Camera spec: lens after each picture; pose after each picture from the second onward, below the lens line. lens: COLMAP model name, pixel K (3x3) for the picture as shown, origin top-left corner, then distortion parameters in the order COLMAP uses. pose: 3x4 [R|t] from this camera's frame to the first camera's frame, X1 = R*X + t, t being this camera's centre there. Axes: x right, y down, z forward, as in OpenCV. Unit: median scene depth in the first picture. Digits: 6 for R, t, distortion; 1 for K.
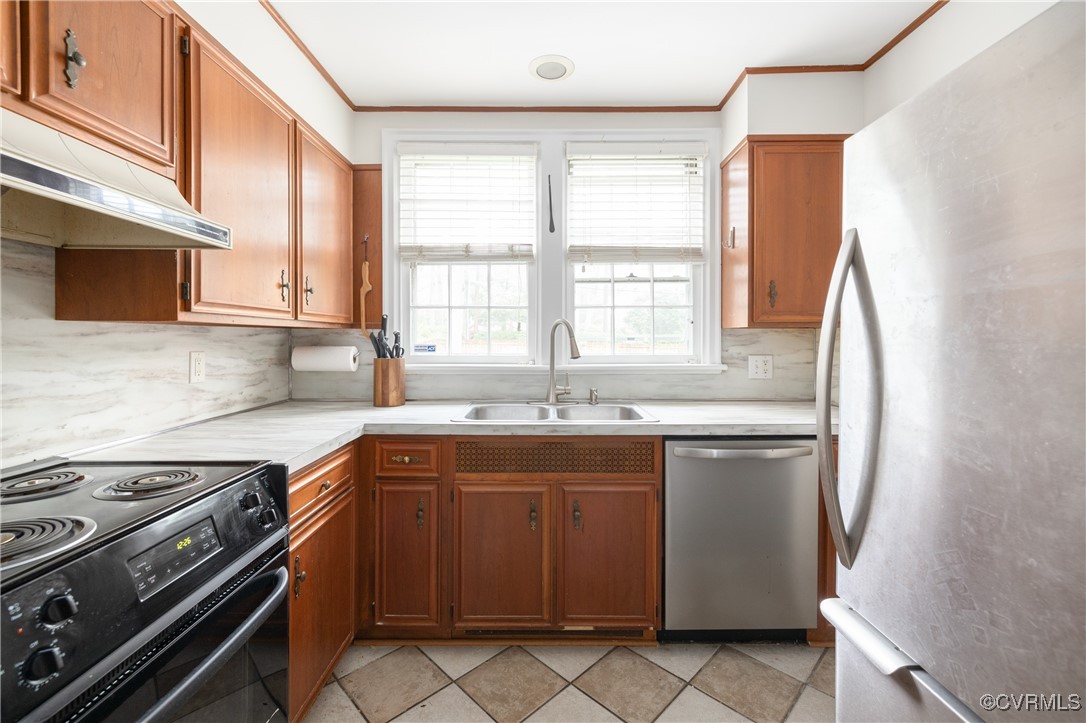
lens RADIAL K [[454.6, 0, 551.0], [0, 454.6, 342.3], [0, 0, 1]] dist [0.004165, 0.000665]
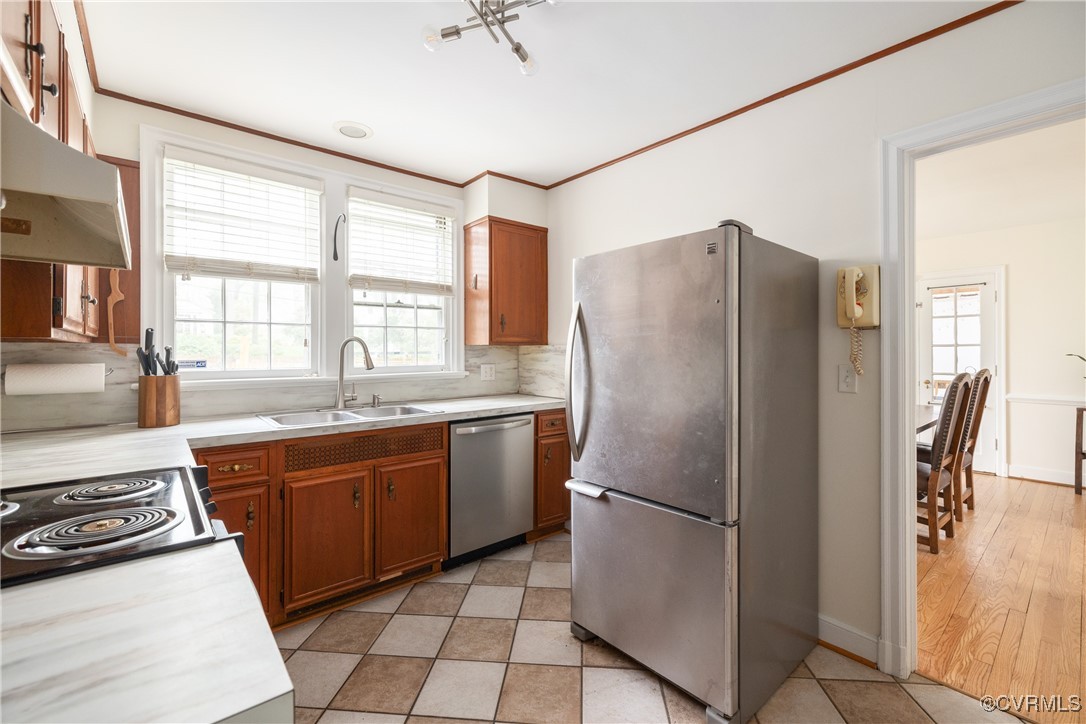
lens RADIAL K [[454.6, 0, 542.0], [0, 454.6, 353.0], [0, 0, 1]] dist [0.004165, 0.000665]
pose [[0.763569, -0.005113, 0.645707, -0.380057], [0.008306, 0.999964, -0.001904, -0.002603], [-0.645673, 0.006818, 0.763583, -0.231892]]
